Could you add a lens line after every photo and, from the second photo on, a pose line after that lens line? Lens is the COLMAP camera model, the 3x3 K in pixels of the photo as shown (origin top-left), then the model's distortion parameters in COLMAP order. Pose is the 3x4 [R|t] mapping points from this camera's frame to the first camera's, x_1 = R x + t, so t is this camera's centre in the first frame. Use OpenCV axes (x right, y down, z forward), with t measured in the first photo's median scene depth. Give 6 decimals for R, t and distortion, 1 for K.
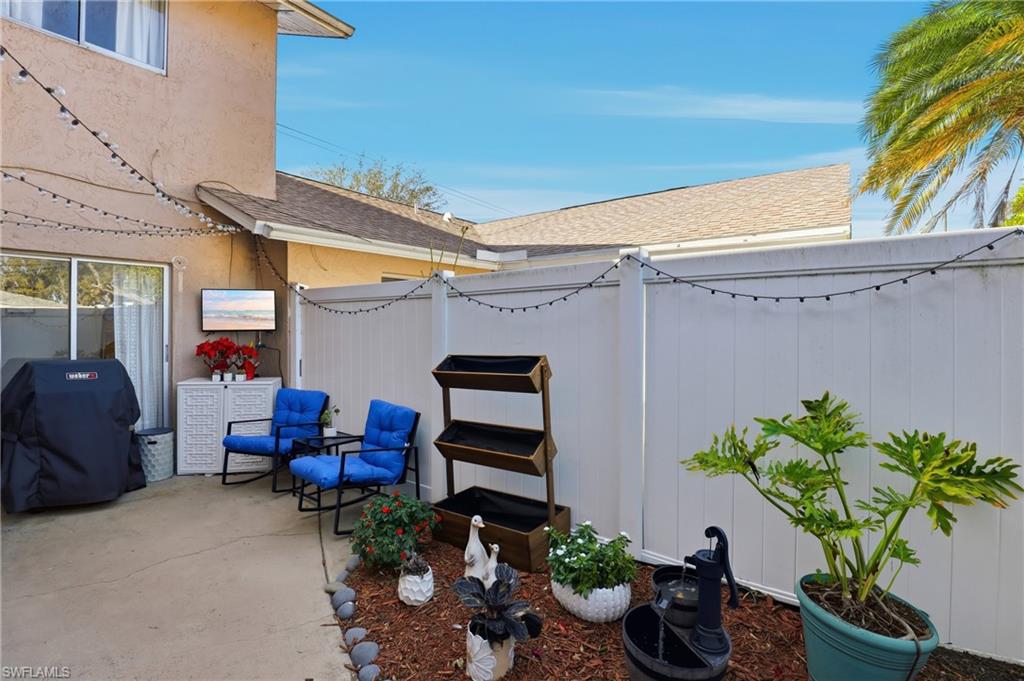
lens RADIAL K [[476.6, 0, 514.6], [0, 476.6, 327.4], [0, 0, 1]] dist [-0.050143, 0.012497]
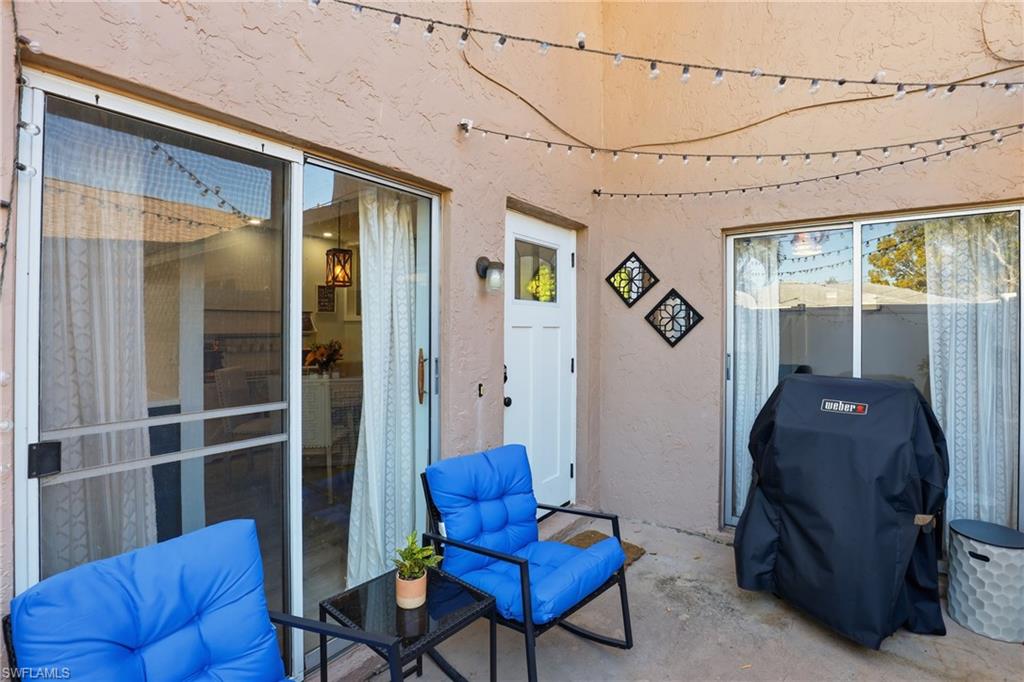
lens RADIAL K [[476.6, 0, 514.6], [0, 476.6, 327.9], [0, 0, 1]] dist [-0.050143, 0.012497]
pose [[-0.003254, 0.000807, -0.999994, -0.265034], [-0.002150, 0.999997, 0.000814, 0.001188], [0.999992, 0.002152, -0.003252, 0.460020]]
